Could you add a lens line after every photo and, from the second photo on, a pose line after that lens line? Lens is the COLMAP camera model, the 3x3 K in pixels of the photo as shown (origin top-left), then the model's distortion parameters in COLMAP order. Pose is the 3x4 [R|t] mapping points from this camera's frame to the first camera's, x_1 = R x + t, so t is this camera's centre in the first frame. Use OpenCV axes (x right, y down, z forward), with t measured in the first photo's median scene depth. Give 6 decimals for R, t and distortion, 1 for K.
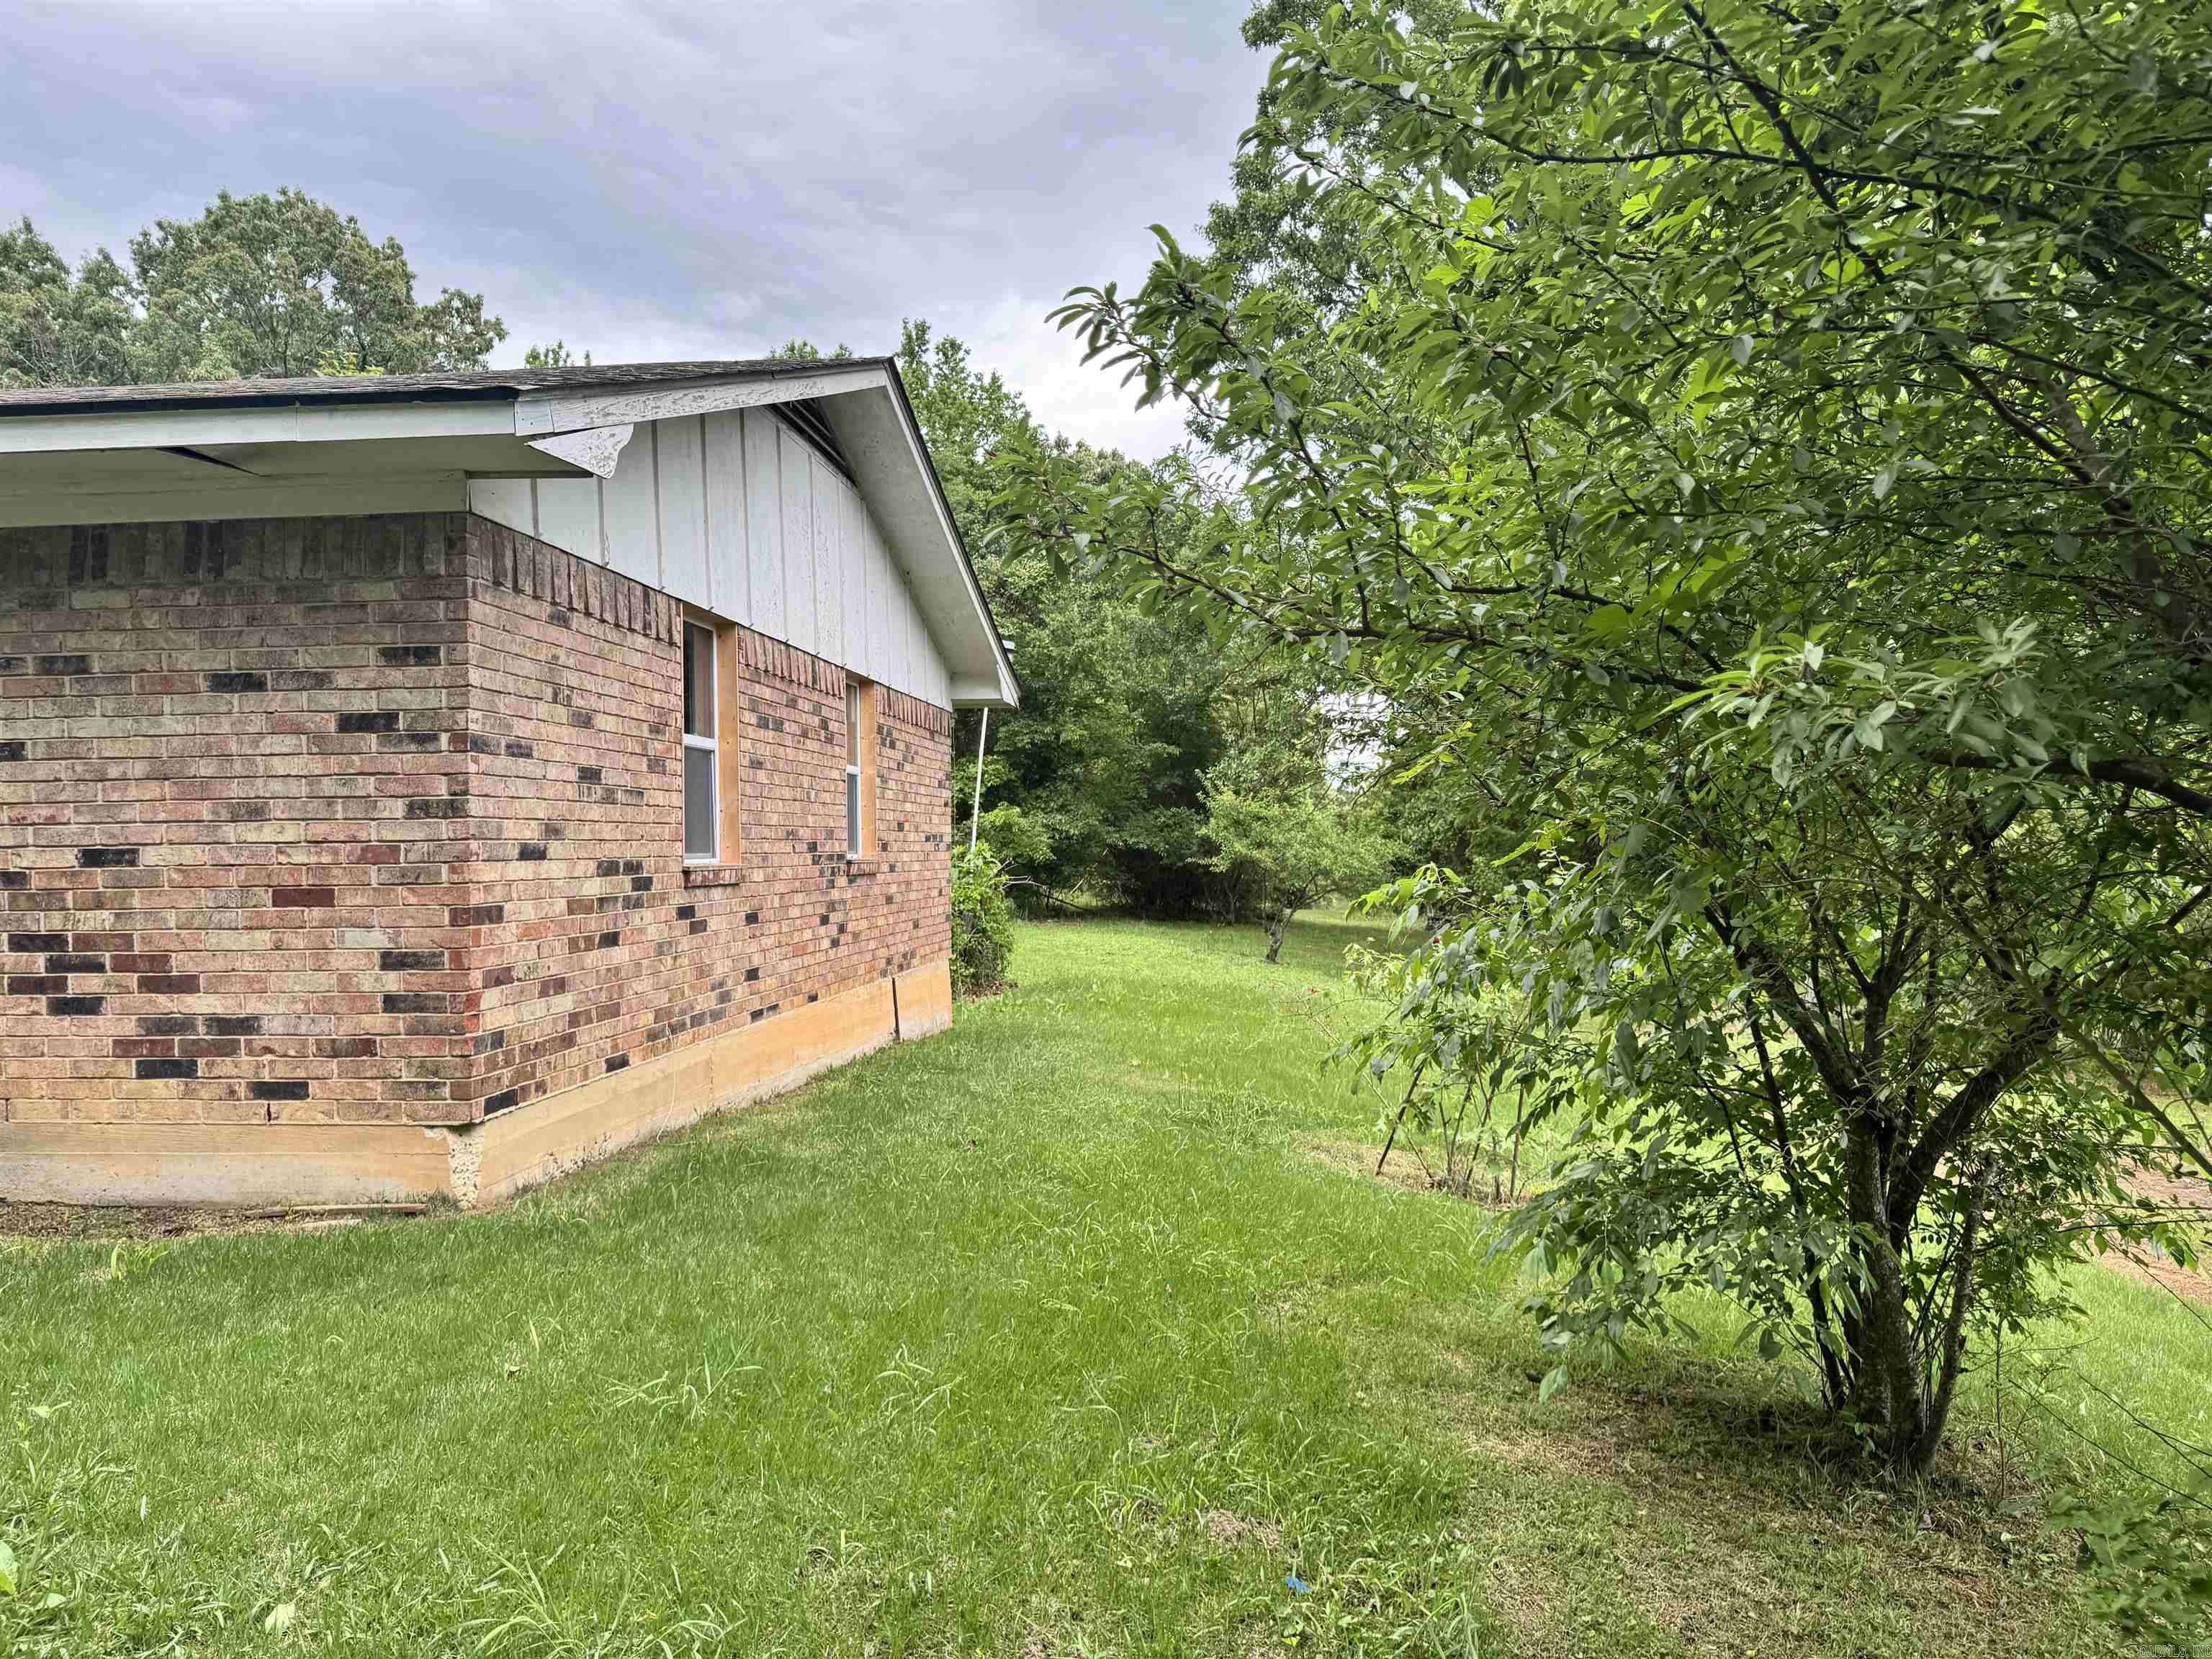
lens RADIAL K [[1556.3, 0, 1106.0], [0, 1556.3, 829.5], [0, 0, 1]] dist [0.077399, -0.101547]
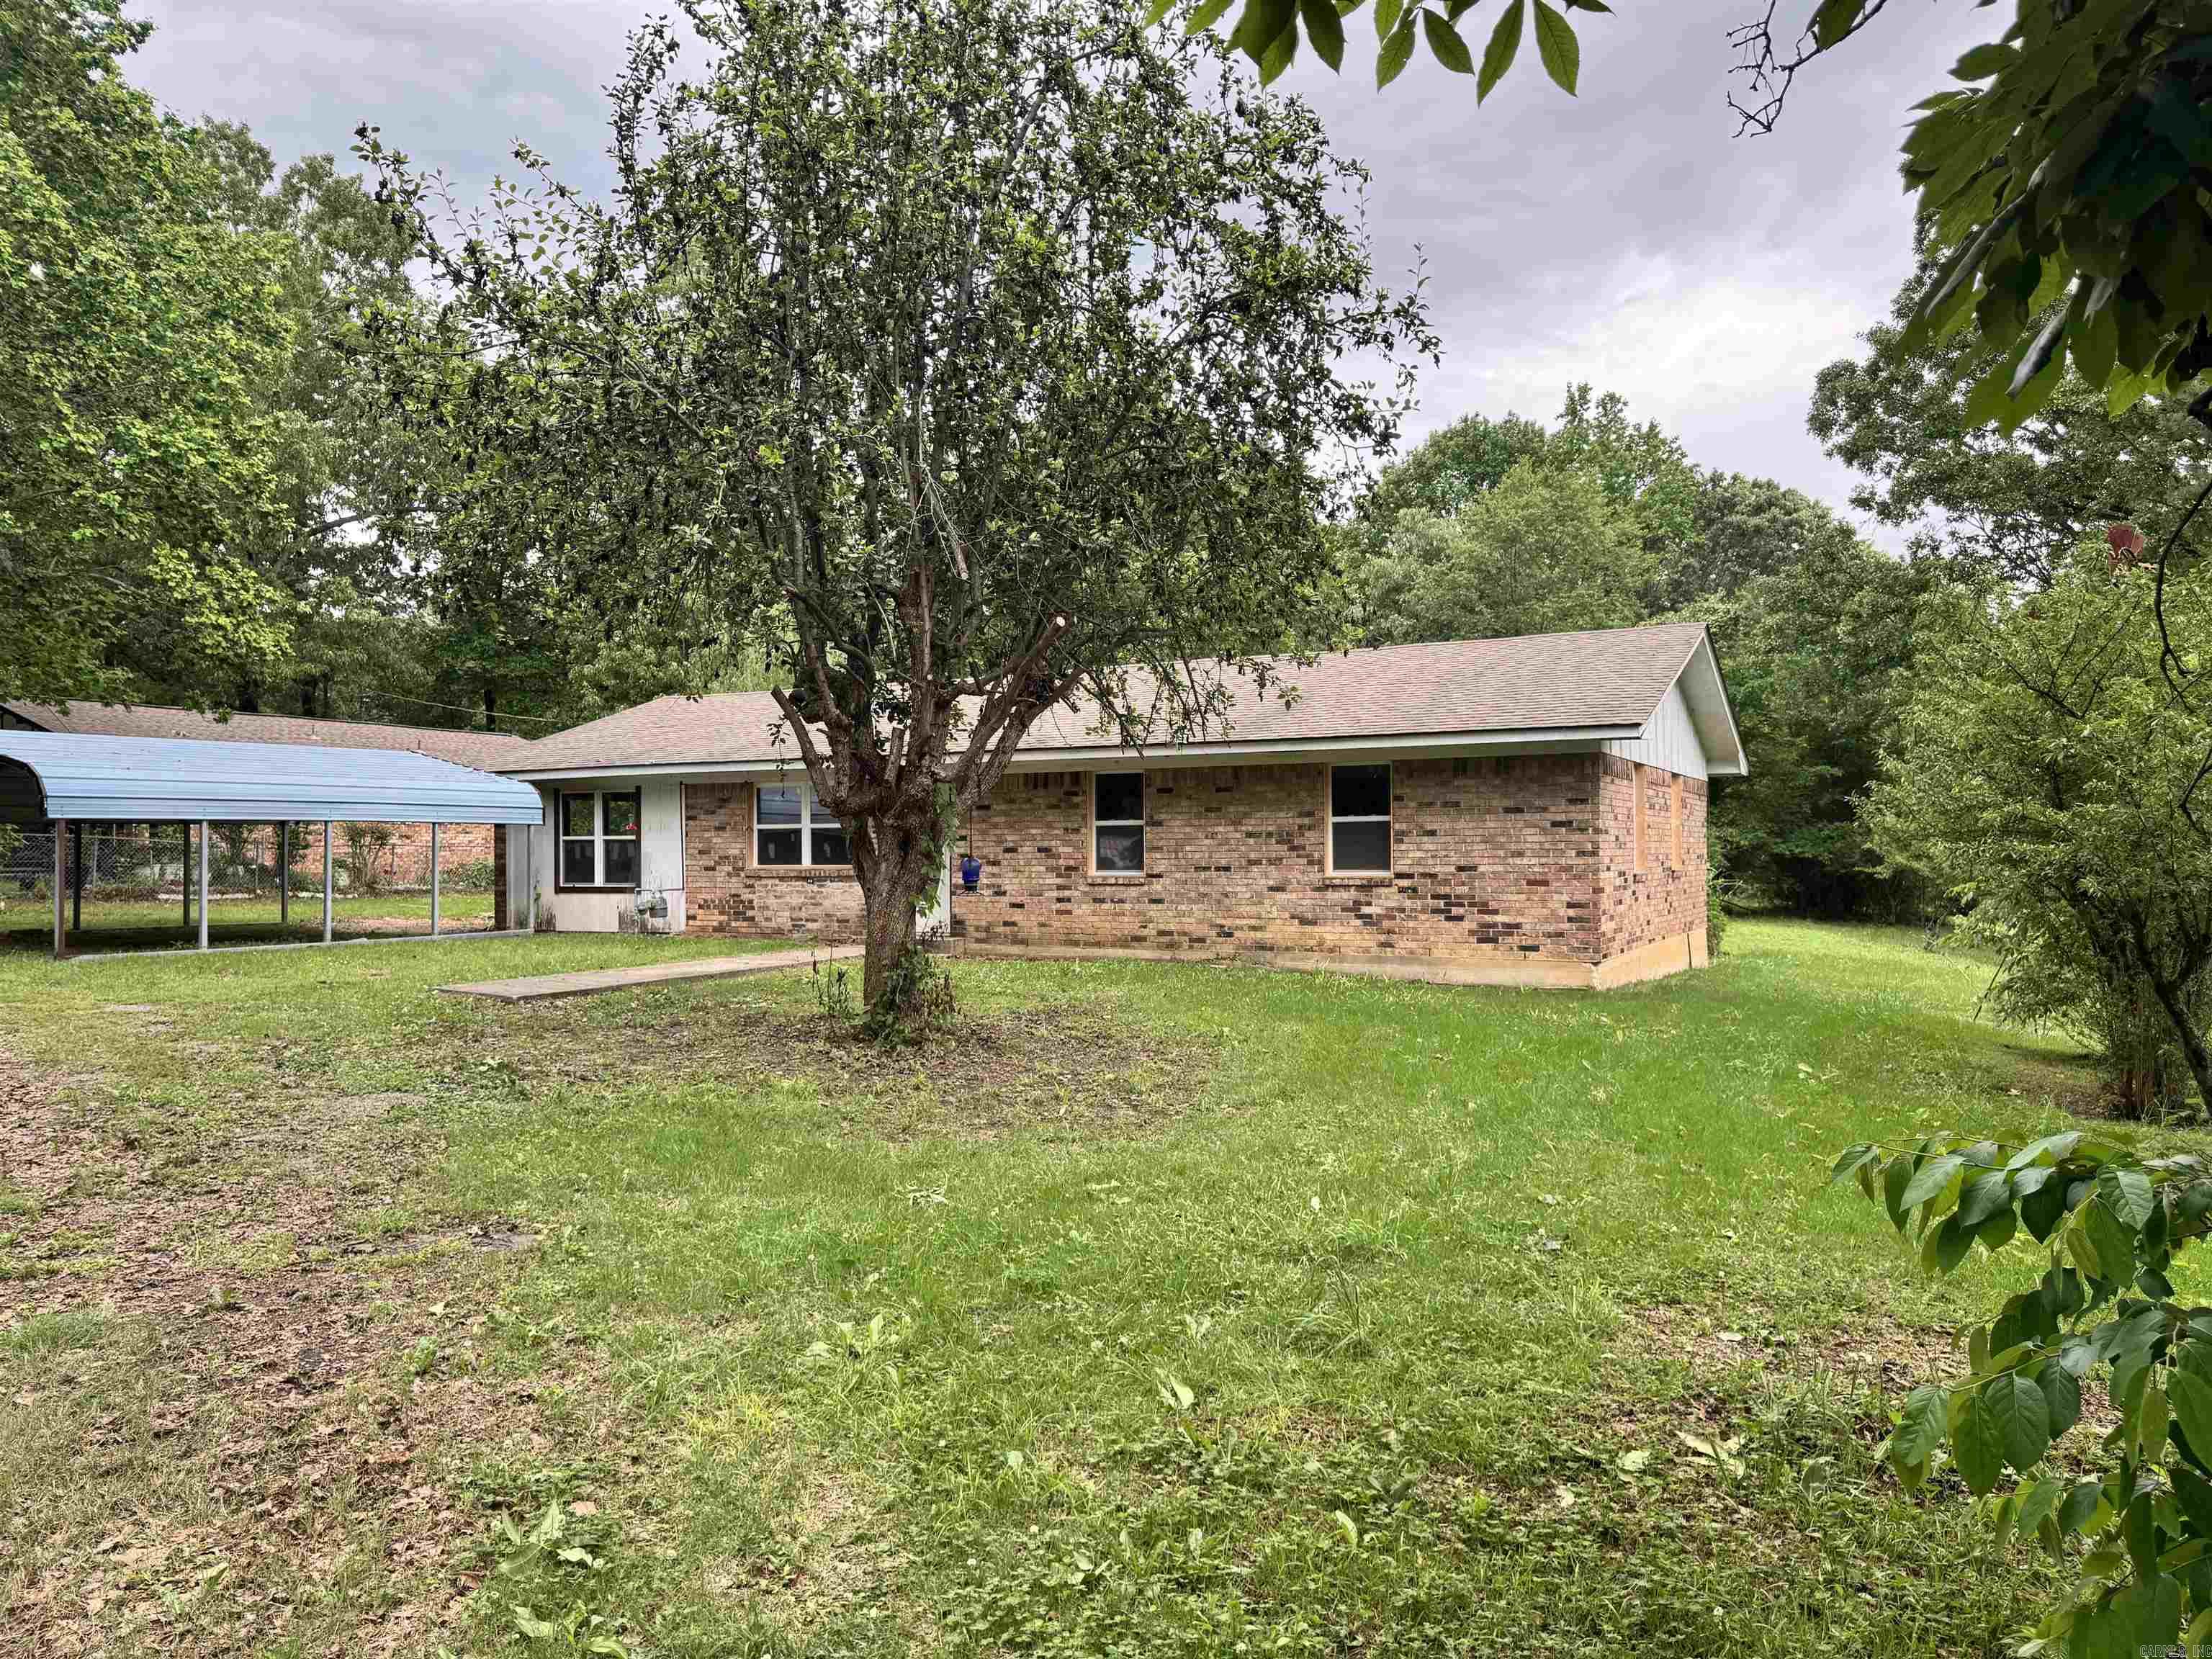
lens RADIAL K [[1632.5, 0, 1058.0], [0, 1632.5, 828.3], [0, 0, 1]] dist [0.076316, -0.132580]
pose [[0.925960, 0.003197, -0.377608, -0.145463], [-0.002549, 0.999994, 0.002216, -0.050988], [0.377612, -0.001090, 0.925963, -1.739681]]
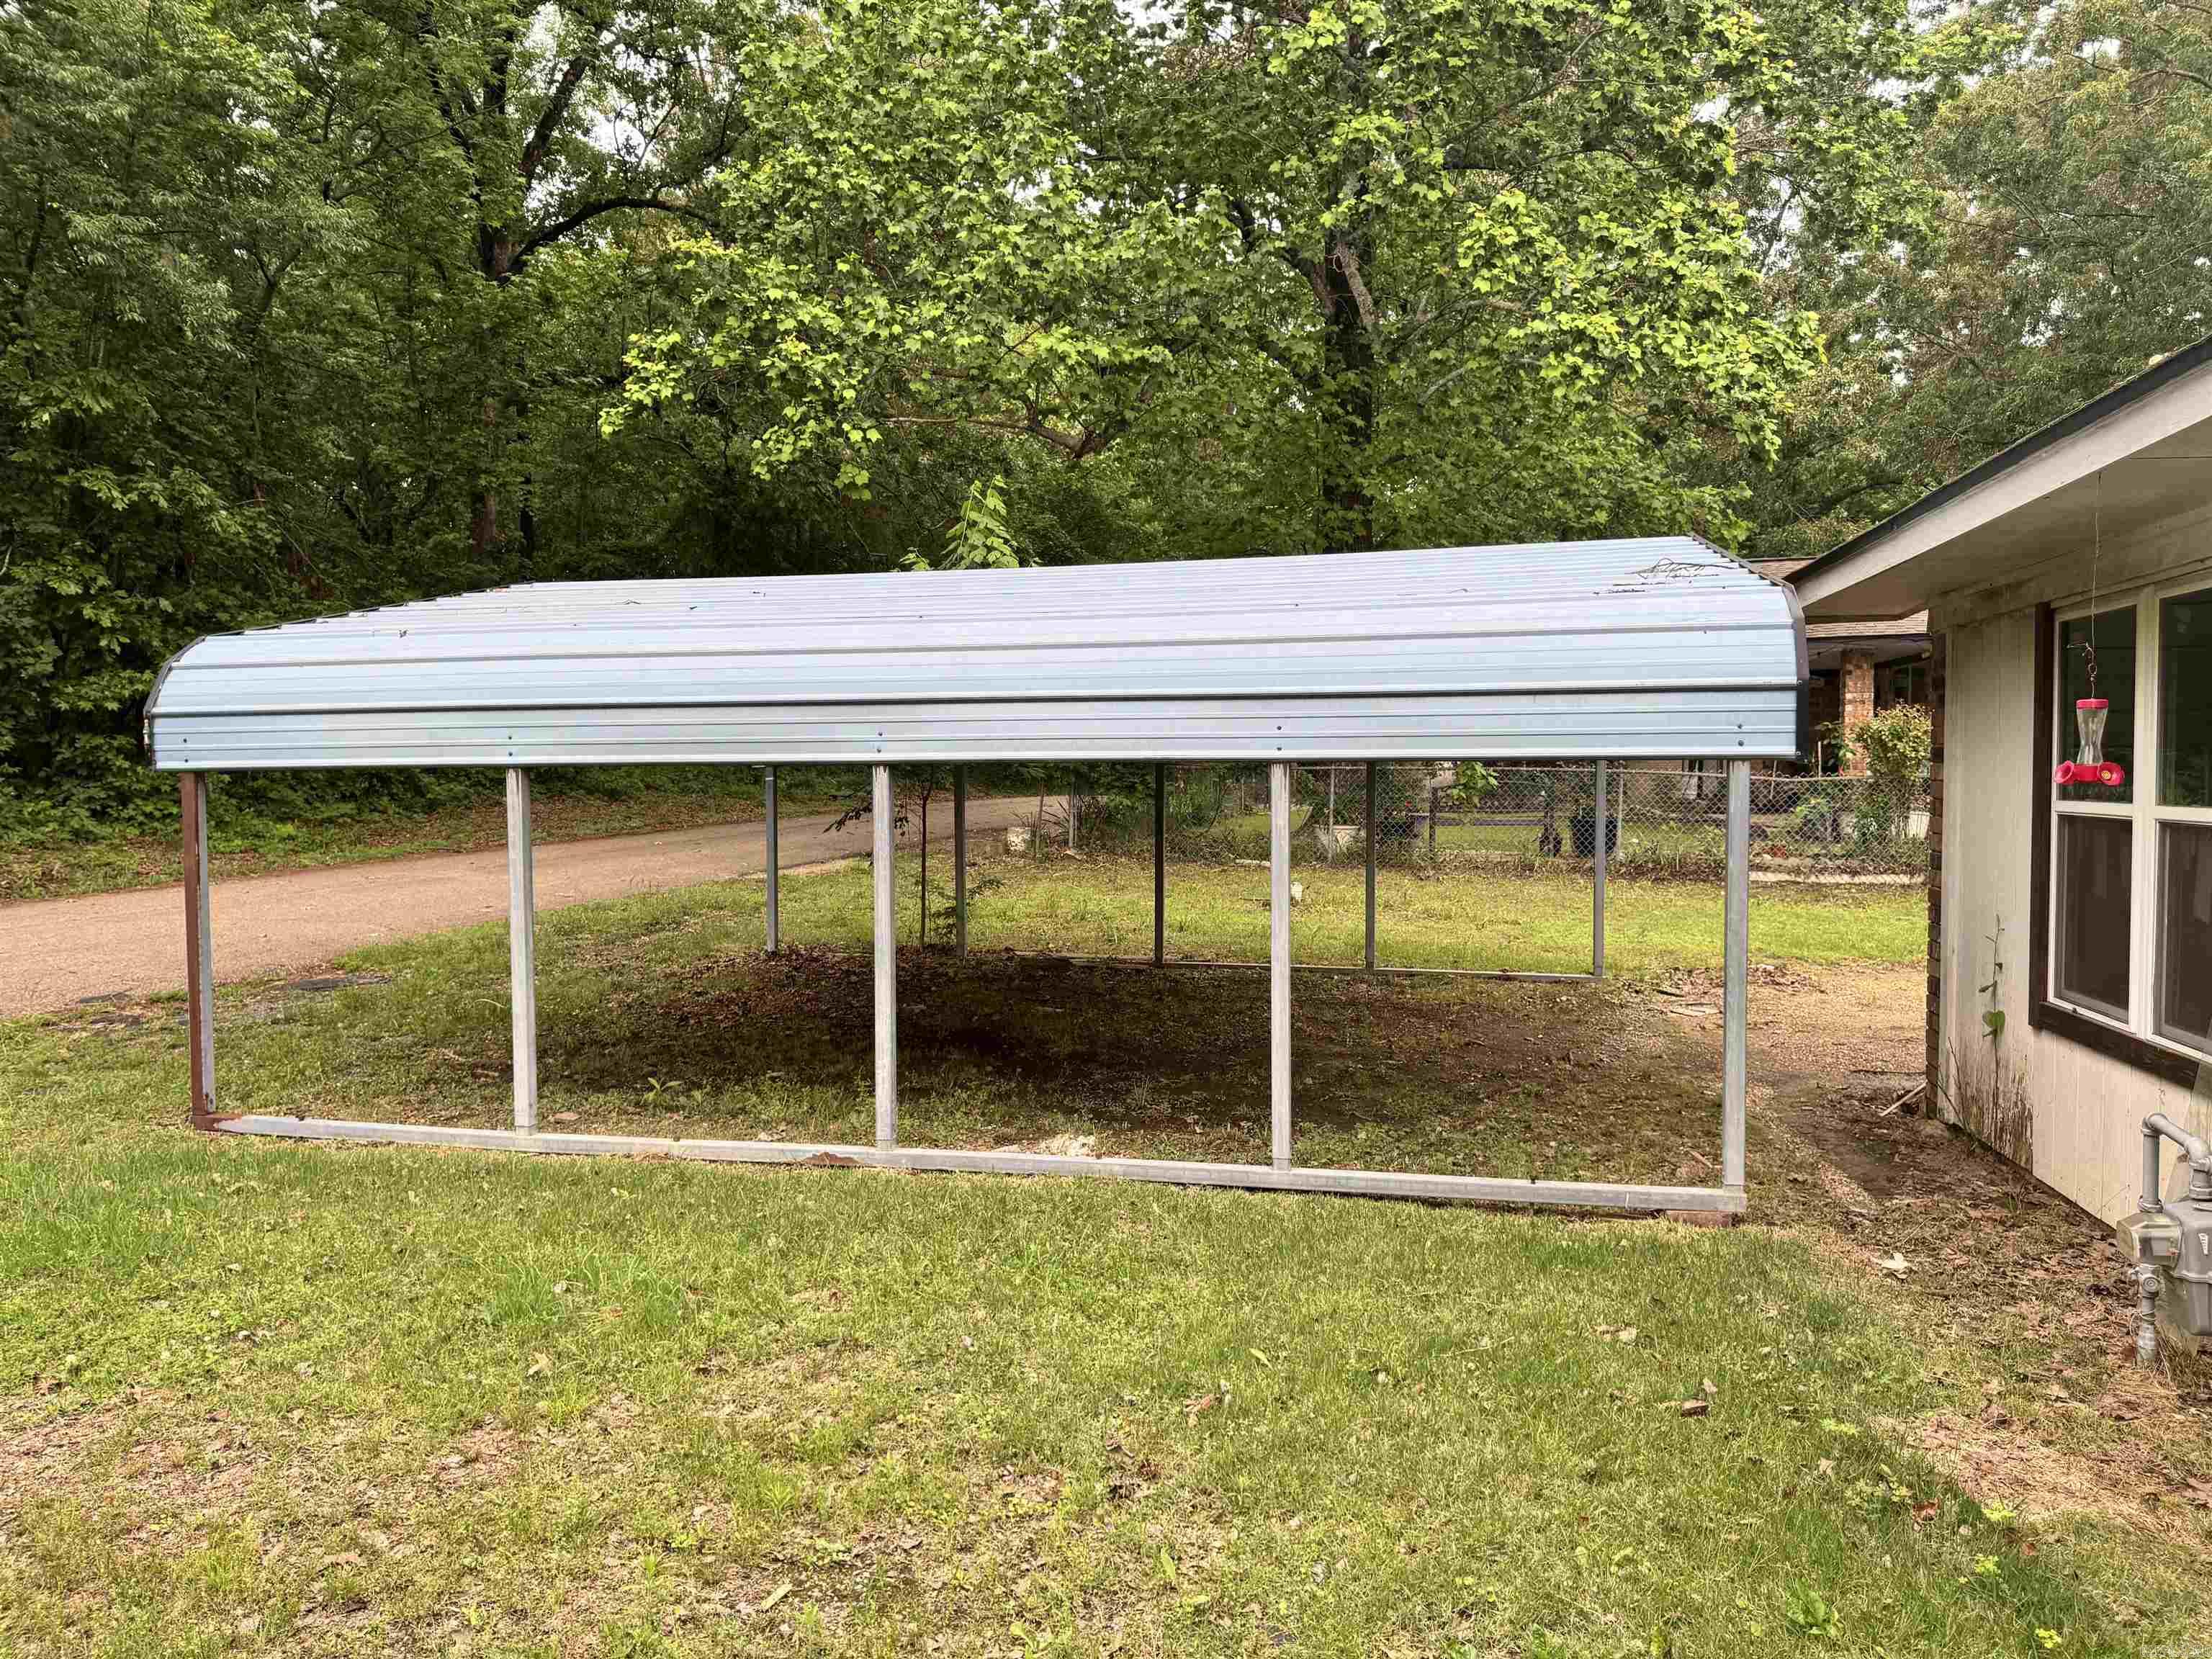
lens RADIAL K [[1556.3, 0, 1106.0], [0, 1556.3, 829.5], [0, 0, 1]] dist [0.077399, -0.101547]
pose [[-0.092920, 0.050571, -0.994388, -1.530639], [0.008026, 0.998715, 0.050041, -0.052859], [0.995641, -0.003331, -0.093207, 0.596241]]
